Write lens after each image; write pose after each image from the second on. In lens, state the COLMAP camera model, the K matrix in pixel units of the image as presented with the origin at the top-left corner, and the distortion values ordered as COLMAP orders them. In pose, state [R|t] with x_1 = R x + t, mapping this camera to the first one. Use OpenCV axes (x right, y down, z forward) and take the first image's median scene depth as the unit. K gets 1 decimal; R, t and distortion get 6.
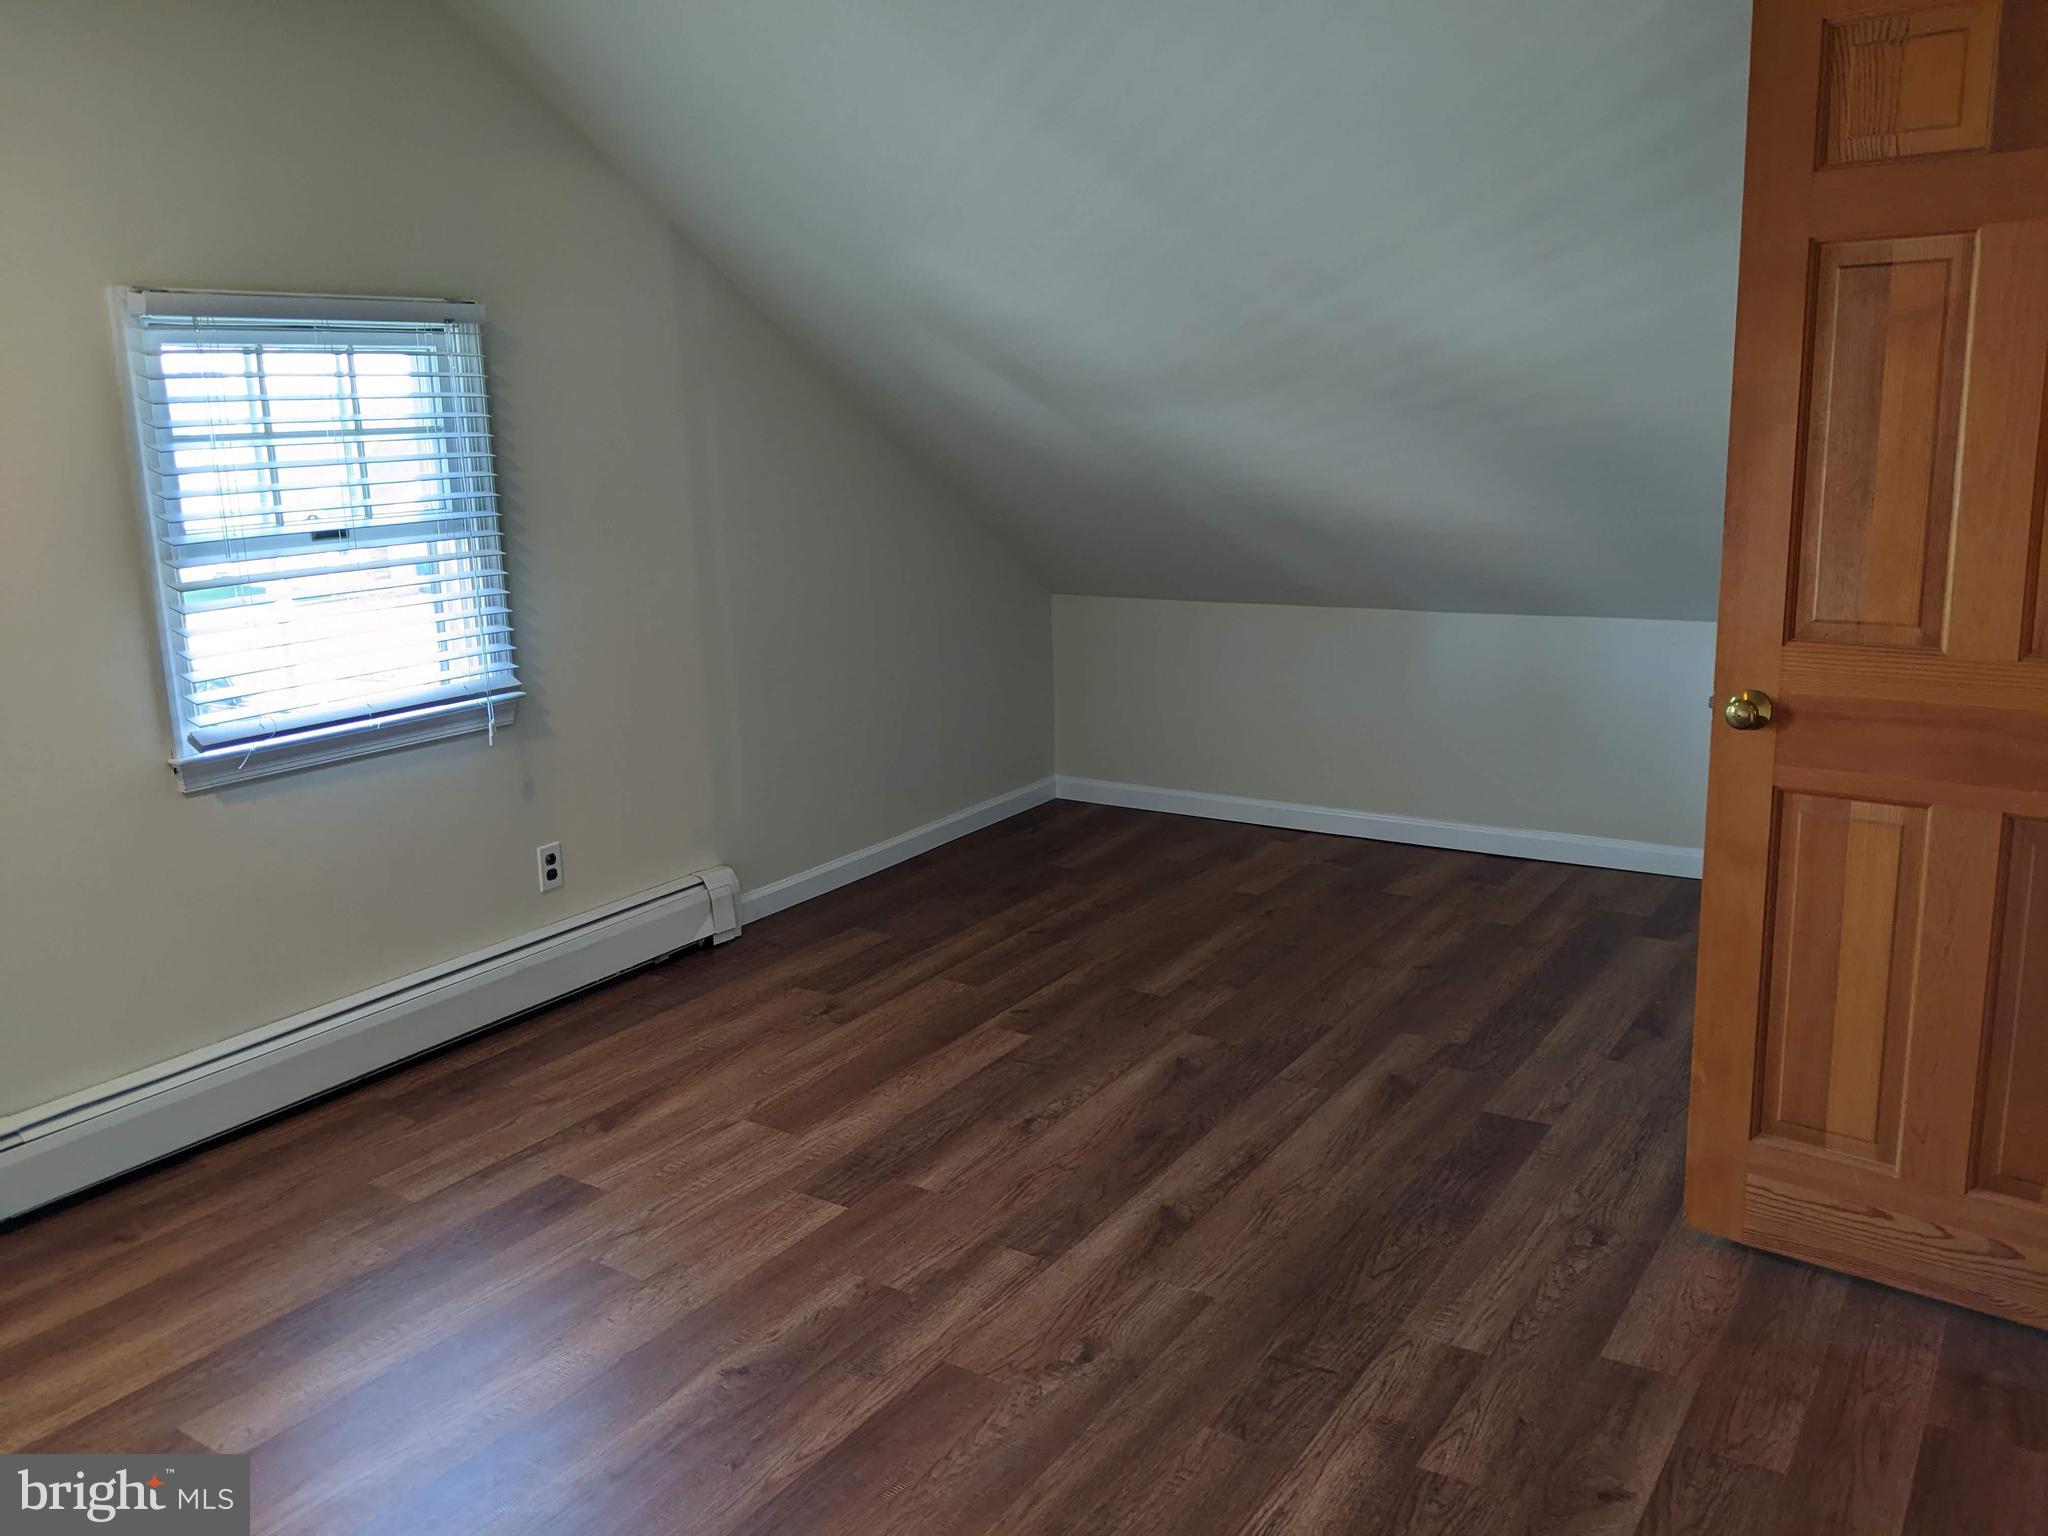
lens RADIAL K [[1725.2, 0, 1024.0], [0, 1725.2, 768.0], [0, 0, 1]] dist [0.160559, -0.227783]
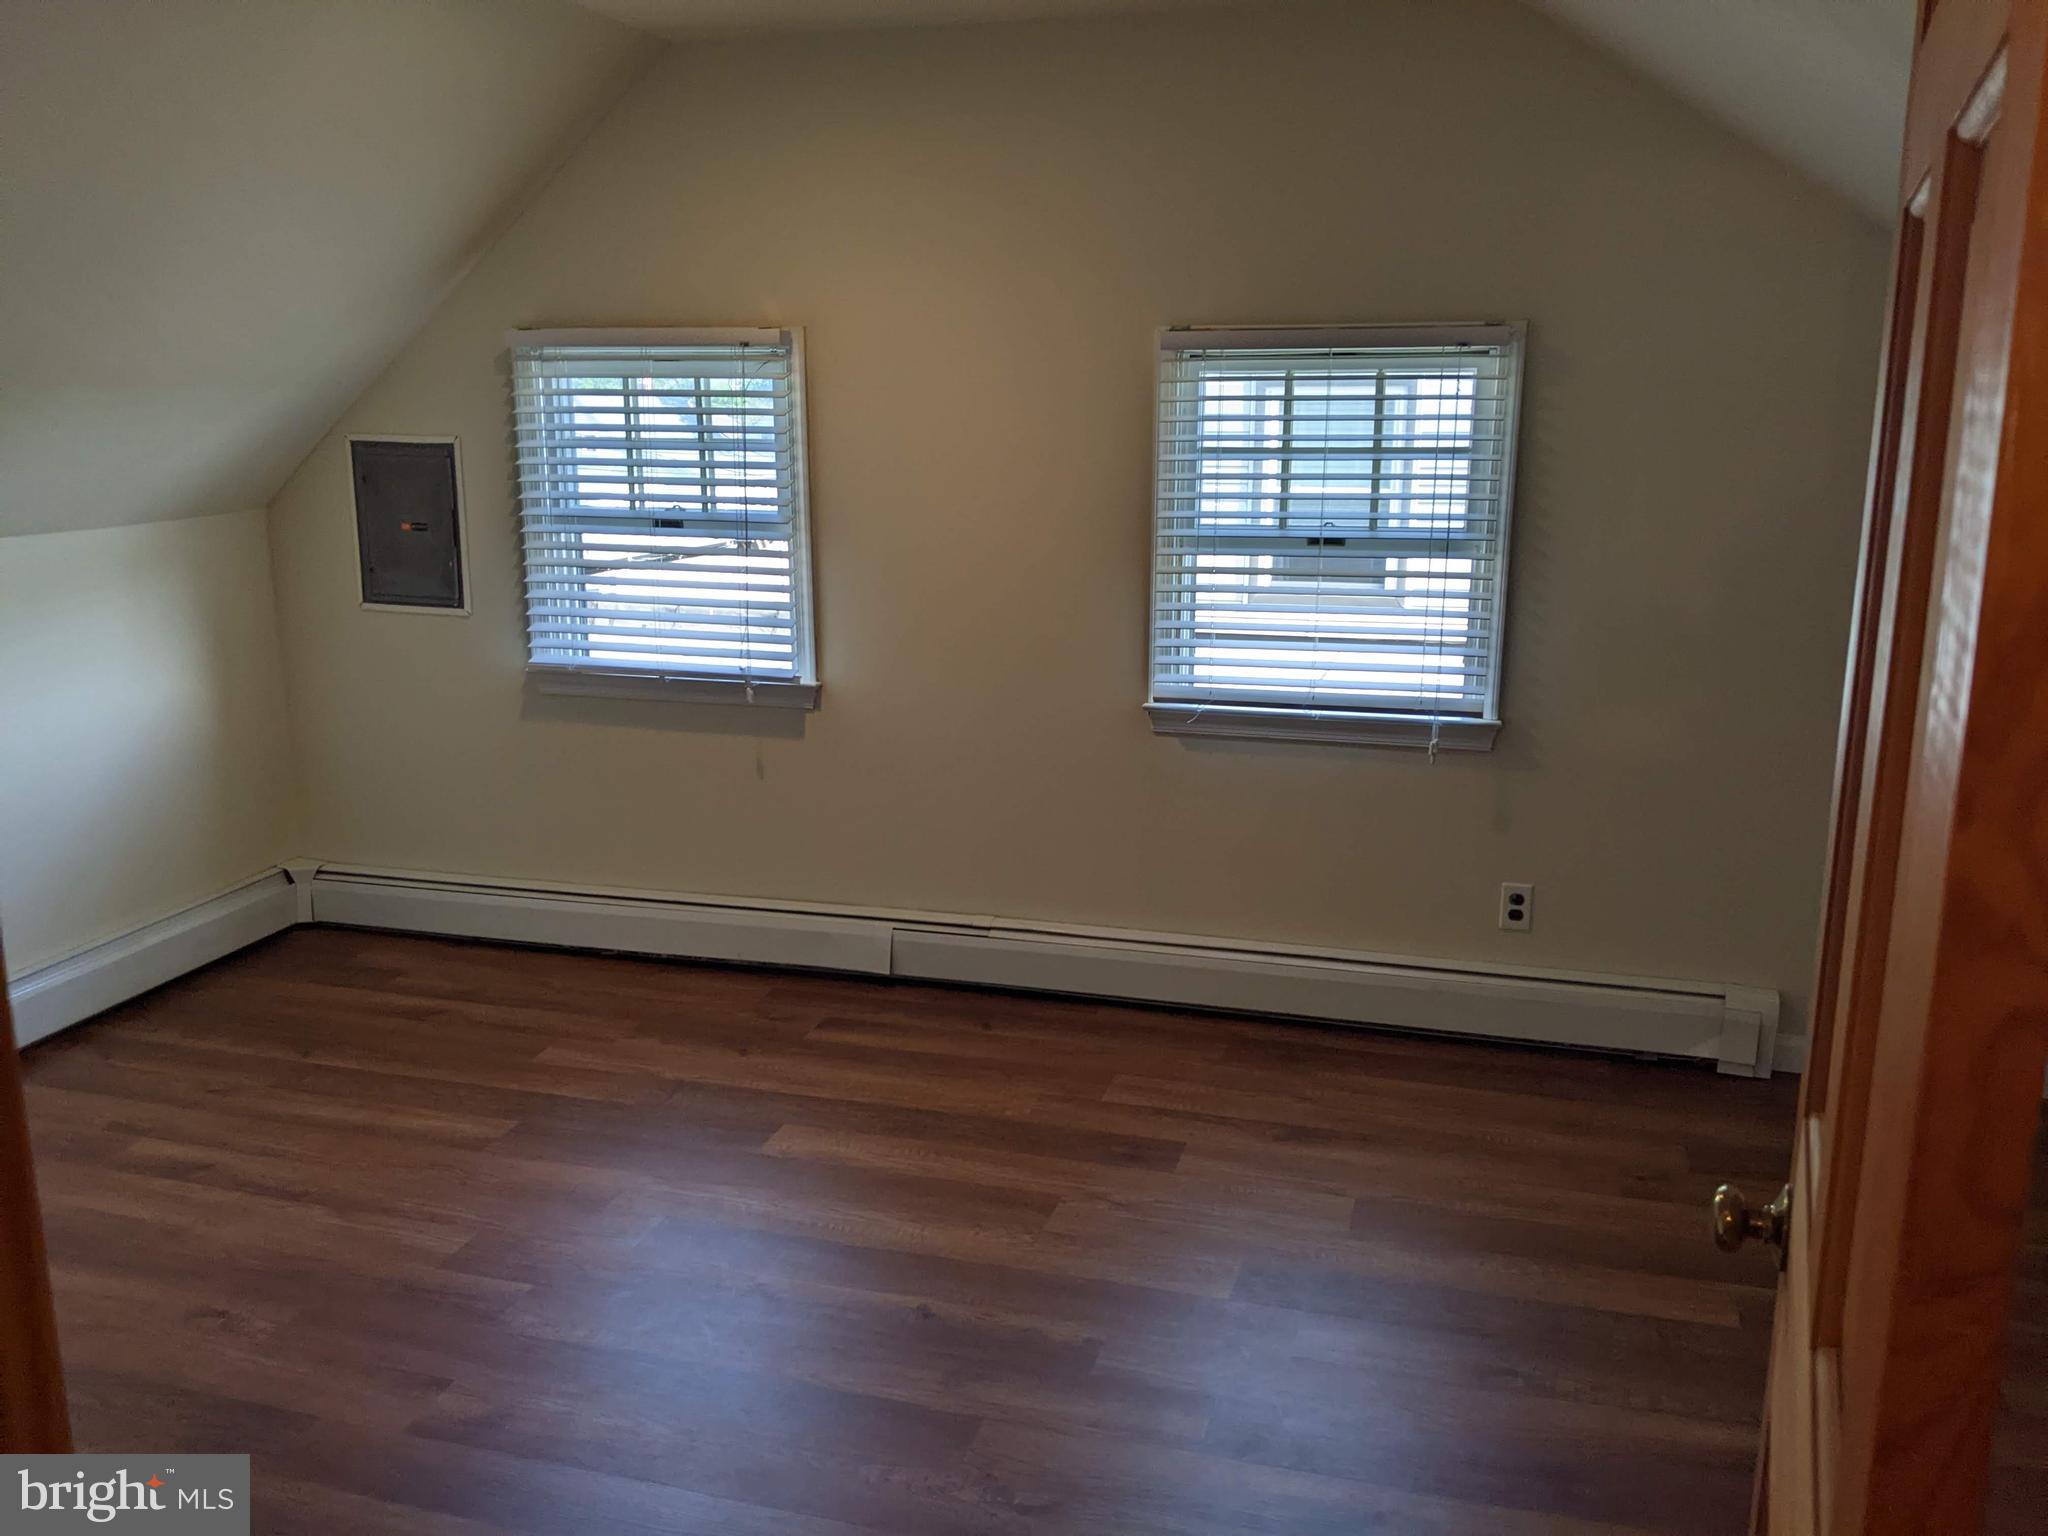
lens RADIAL K [[1630.5, 0, 1023.0], [0, 1630.5, 778.4], [0, 0, 1]] dist [0.099736, -0.188565]
pose [[0.278601, 0.235989, -0.930962, 0.542047], [-0.215227, 0.960029, 0.178948, -0.129985], [0.935980, 0.150513, 0.318256, 0.503351]]
